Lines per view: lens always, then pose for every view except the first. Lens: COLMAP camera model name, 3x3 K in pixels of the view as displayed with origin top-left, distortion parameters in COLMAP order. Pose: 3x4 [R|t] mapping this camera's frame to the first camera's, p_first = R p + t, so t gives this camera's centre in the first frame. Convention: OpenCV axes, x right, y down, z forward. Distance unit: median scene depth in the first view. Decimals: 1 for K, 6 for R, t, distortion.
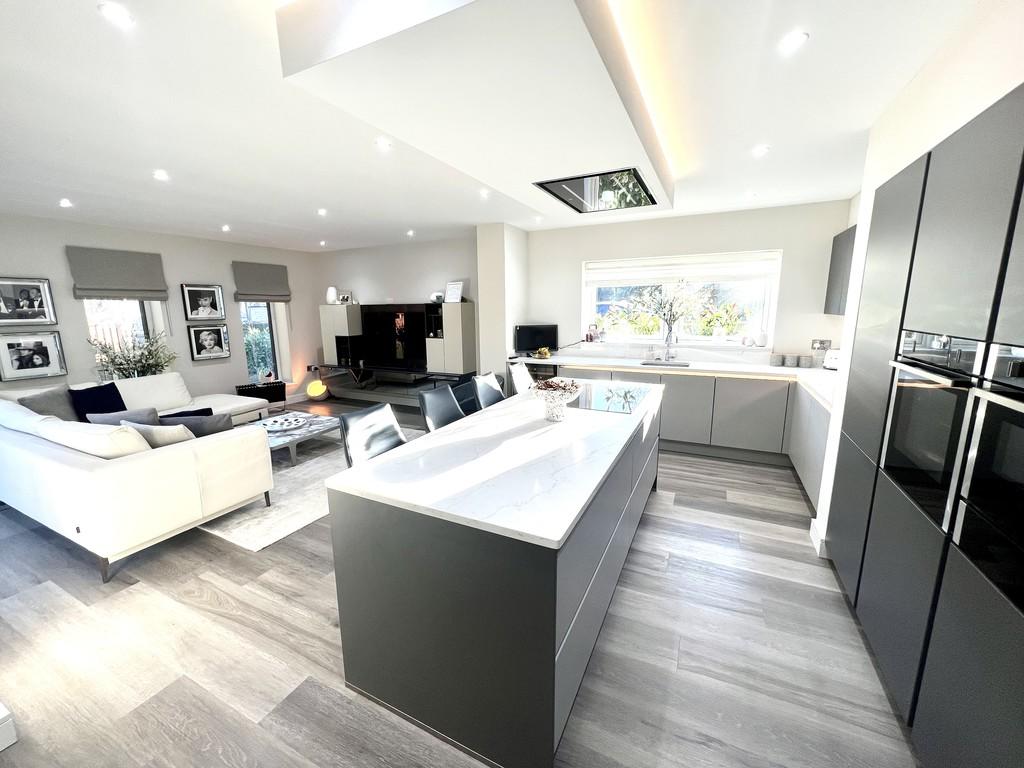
lens RADIAL K [[409.8, 0, 510.9], [0, 409.8, 383.8], [0, 0, 1]] dist [-0.002771, 0.000958]
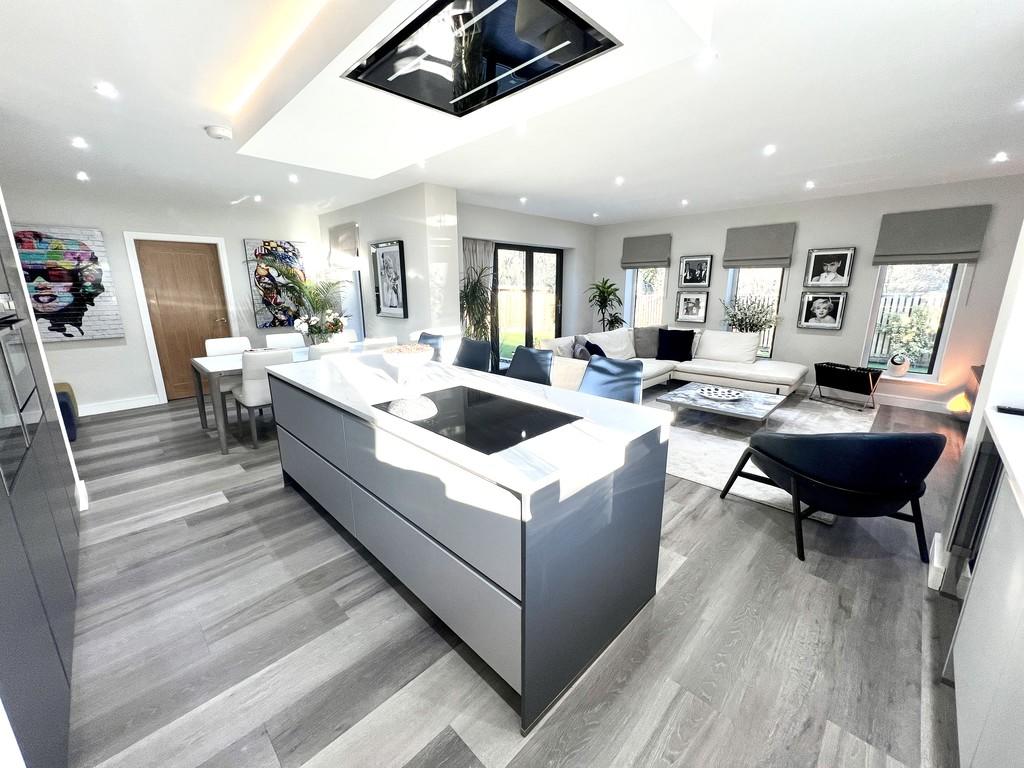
lens RADIAL K [[409.8, 0, 511.6], [0, 409.8, 381.8], [0, 0, 1]] dist [-0.002771, 0.000958]
pose [[-0.311455, 0.228962, -0.922265, 0.403640], [-0.165614, 0.942606, 0.289941, -0.105461], [0.935718, 0.243043, -0.255660, 0.630520]]
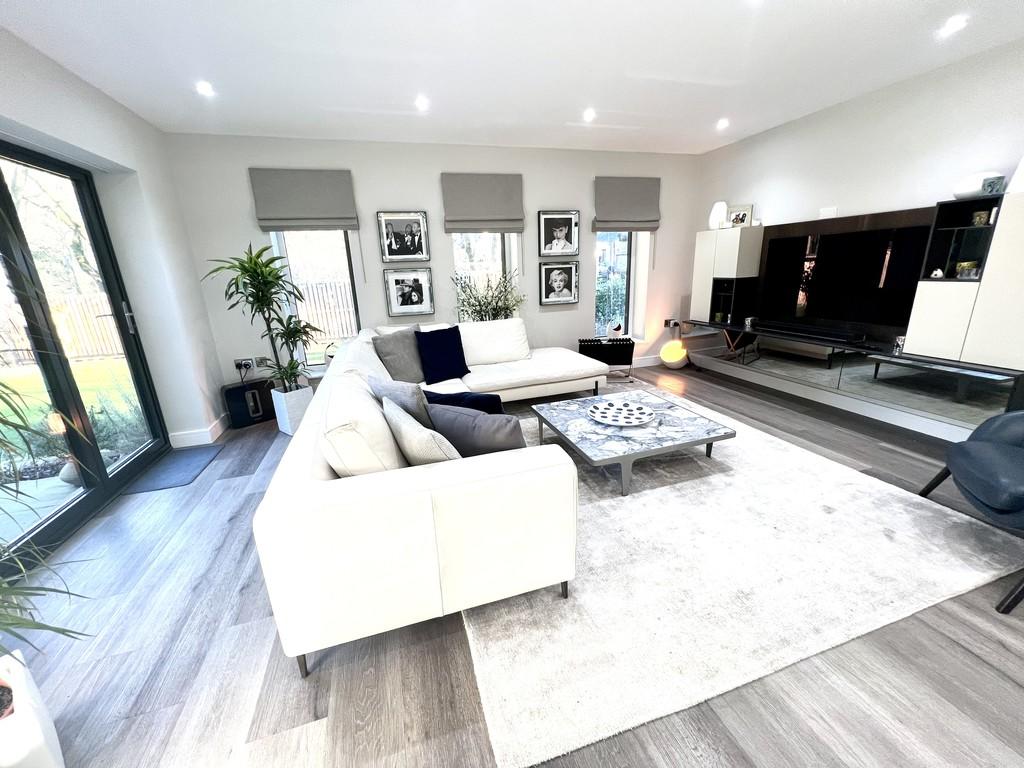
lens RADIAL K [[409.8, 0, 510.6], [0, 409.8, 384.5], [0, 0, 1]] dist [-0.002771, 0.000958]
pose [[0.691004, 0.184756, -0.698841, -0.191589], [-0.100299, 0.981939, 0.160425, -0.024872], [0.715859, -0.040761, 0.697054, 0.352702]]
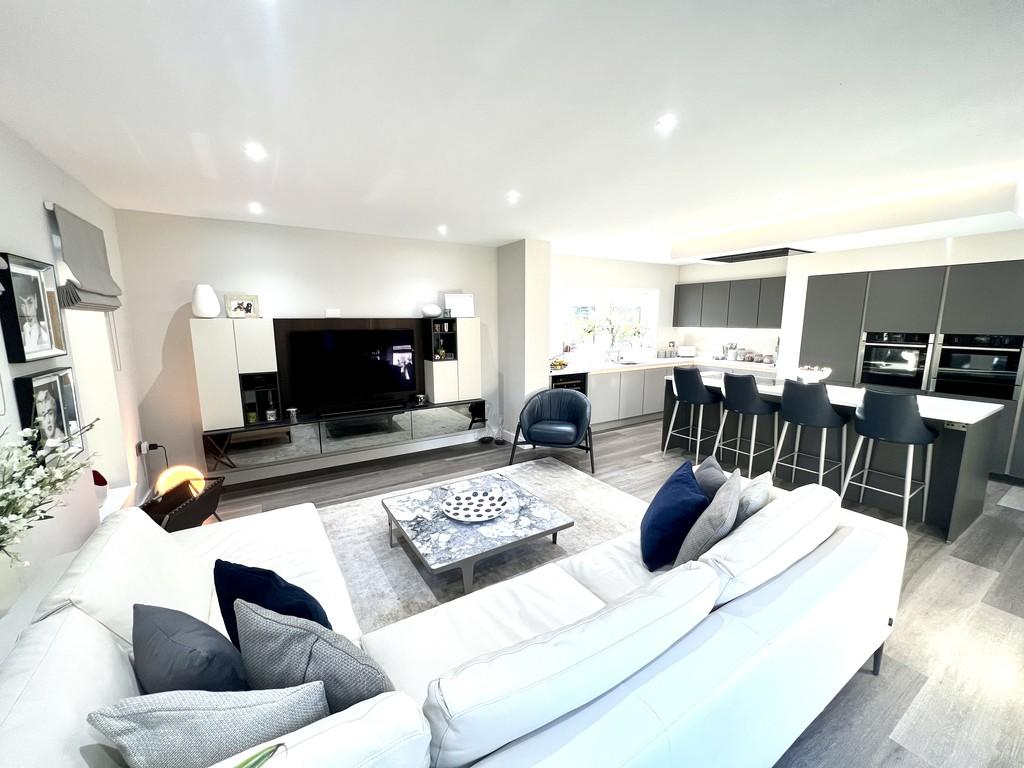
lens RADIAL K [[409.8, 0, 510.9], [0, 409.8, 384.4], [0, 0, 1]] dist [-0.002771, 0.000958]
pose [[0.524507, -0.125709, 0.842075, -0.842903], [0.153481, 0.986797, 0.051715, -0.090902], [-0.837458, 0.102118, 0.536876, 0.479971]]
